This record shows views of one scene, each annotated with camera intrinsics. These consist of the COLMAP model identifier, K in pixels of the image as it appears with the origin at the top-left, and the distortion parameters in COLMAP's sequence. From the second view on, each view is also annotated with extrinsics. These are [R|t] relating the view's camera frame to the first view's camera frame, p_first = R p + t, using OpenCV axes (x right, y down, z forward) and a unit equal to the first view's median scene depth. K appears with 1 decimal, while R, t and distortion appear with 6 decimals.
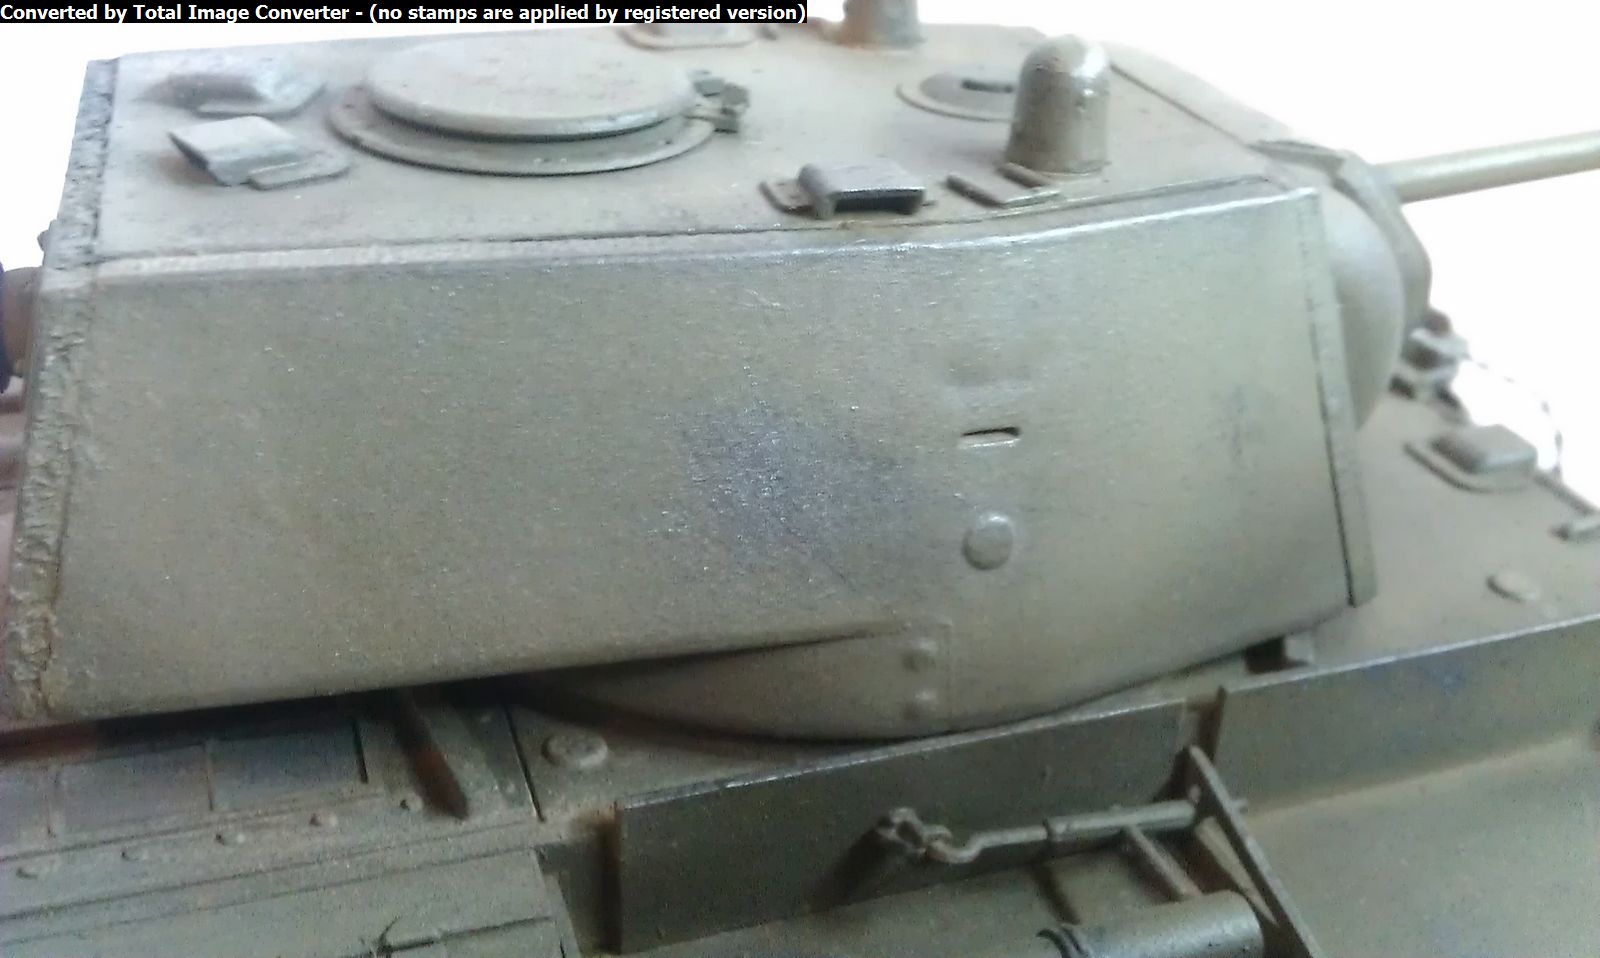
lens RADIAL K [[1603.9, 0, 800.0], [0, 1603.9, 479.0], [0, 0, 1]] dist [0.137027, -0.488473]
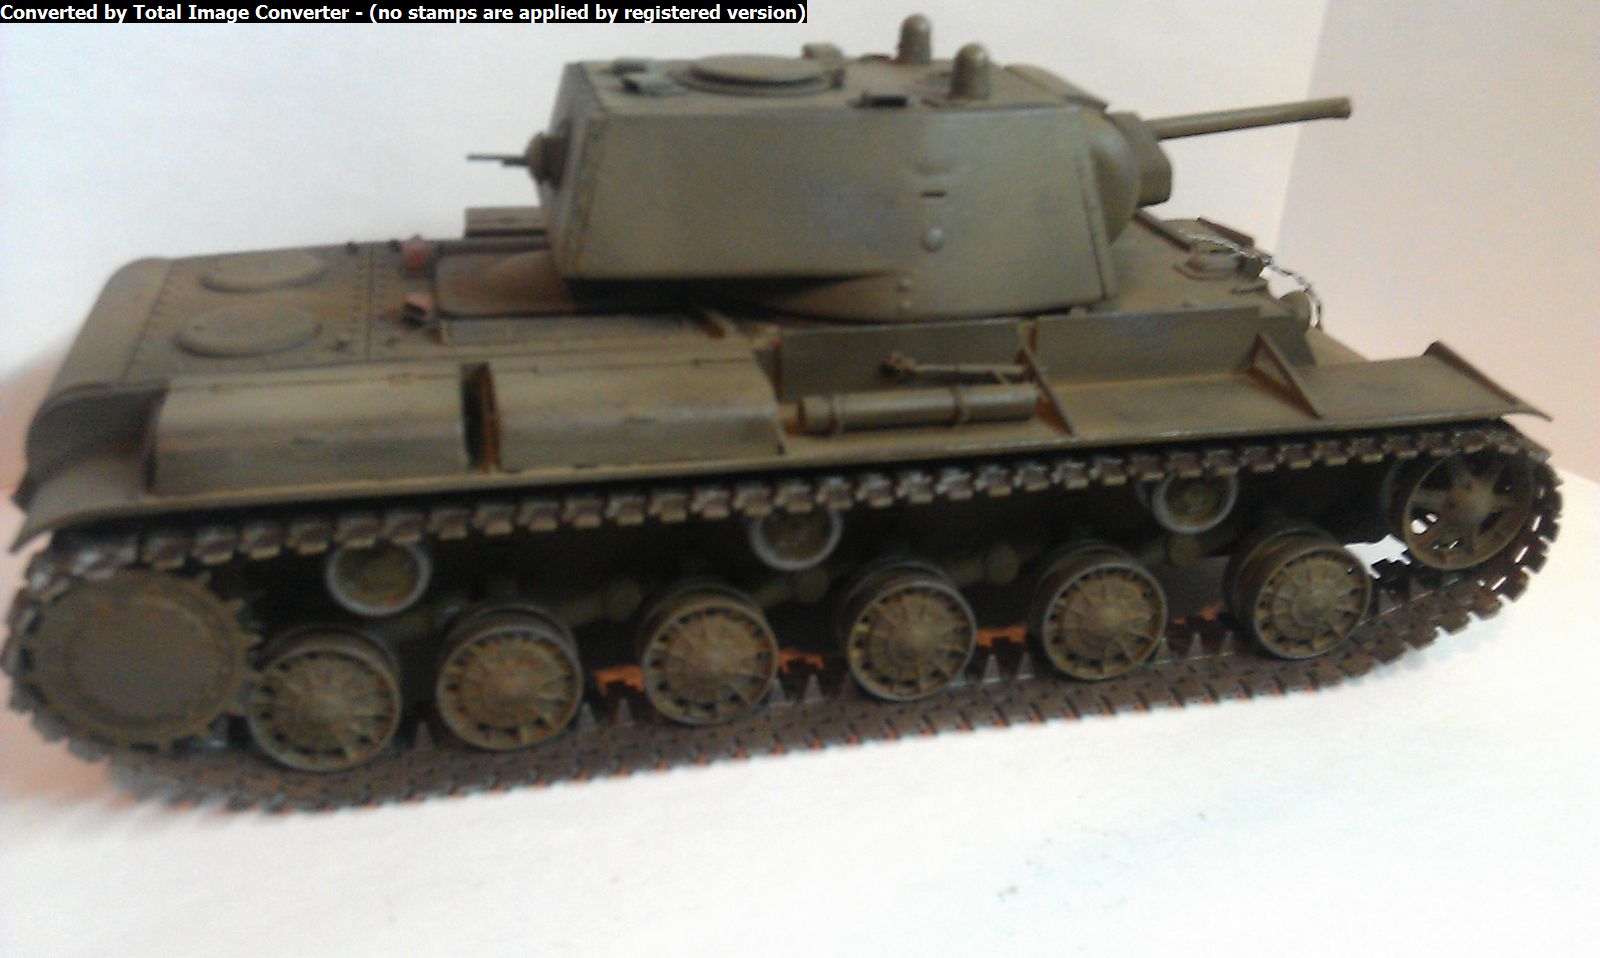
lens RADIAL K [[1603.9, 0, 800.0], [0, 1603.9, 479.0], [0, 0, 1]] dist [0.137027, -0.488473]
pose [[0.995196, 0.023859, -0.094948, 0.154706], [-0.032510, 0.995353, -0.090637, 0.627079], [0.092344, 0.093289, 0.991347, -1.433333]]
